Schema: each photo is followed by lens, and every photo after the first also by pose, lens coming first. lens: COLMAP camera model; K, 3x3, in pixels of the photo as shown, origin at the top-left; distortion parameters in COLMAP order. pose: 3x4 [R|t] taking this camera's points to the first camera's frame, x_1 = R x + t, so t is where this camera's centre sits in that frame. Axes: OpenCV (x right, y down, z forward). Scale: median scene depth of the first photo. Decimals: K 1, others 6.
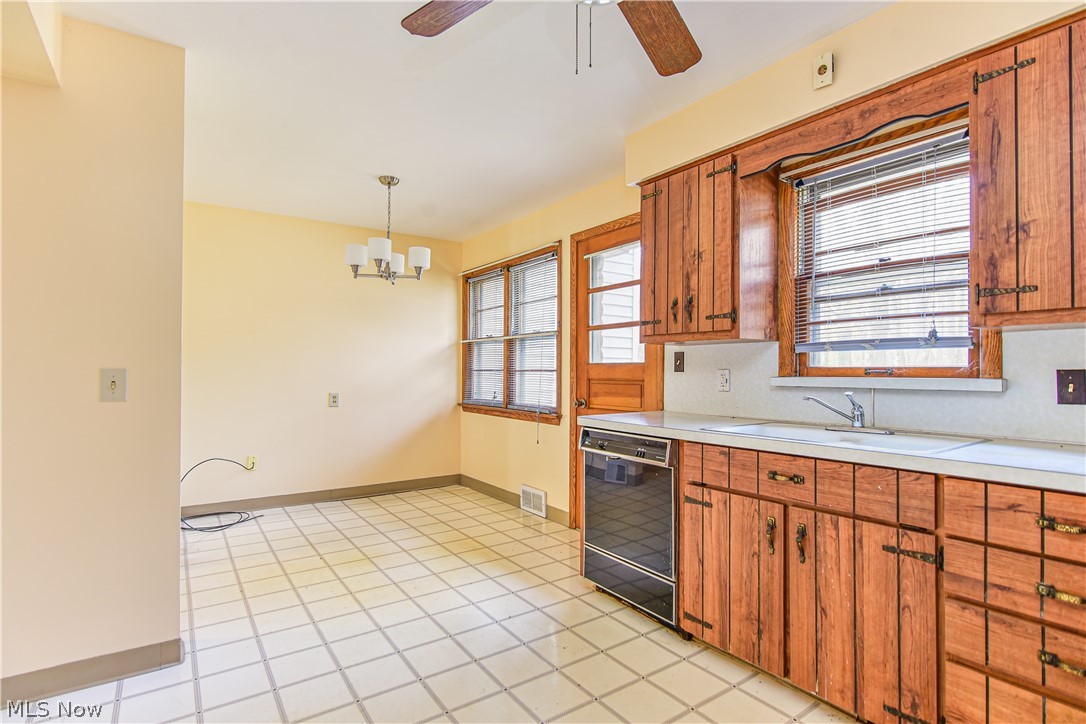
lens RADIAL K [[530.9, 0, 543.0], [0, 530.9, 362.0], [0, 0, 1]] dist [-0.012554, -0.000077]
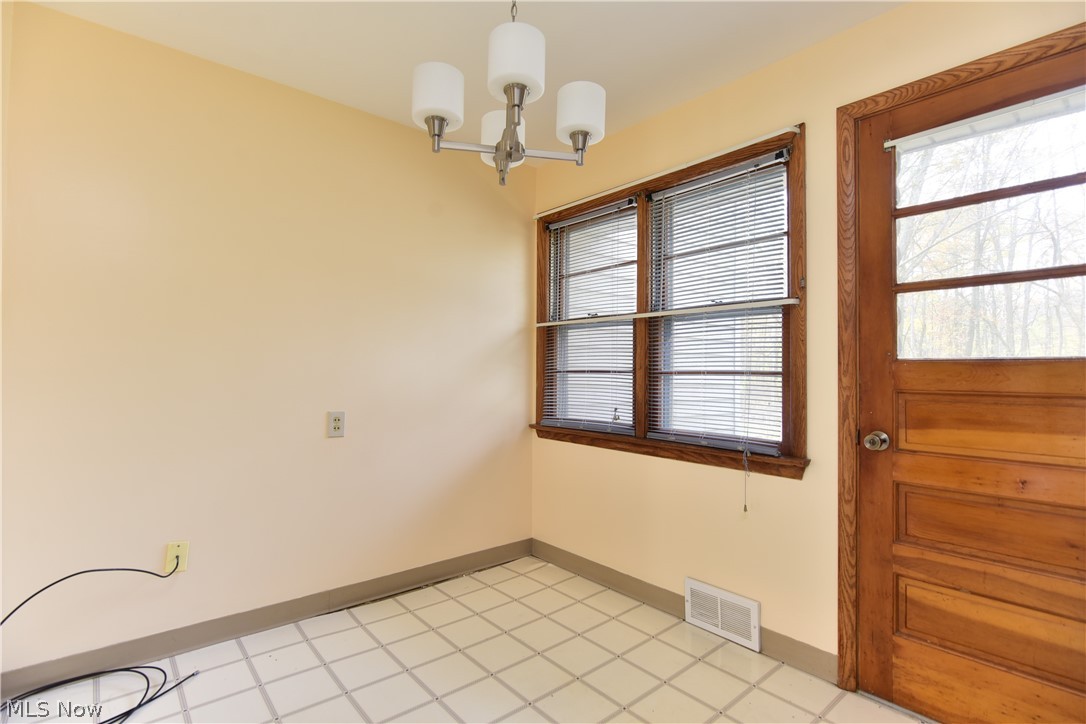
lens RADIAL K [[539.4, 0, 543.0], [0, 539.4, 362.0], [0, 0, 1]] dist [0.001637, -0.000162]
pose [[0.996342, 0.008170, 0.085070, -0.228006], [-0.008067, 0.999966, -0.001555, 0.006562], [-0.085080, 0.000863, 0.996374, 0.424763]]
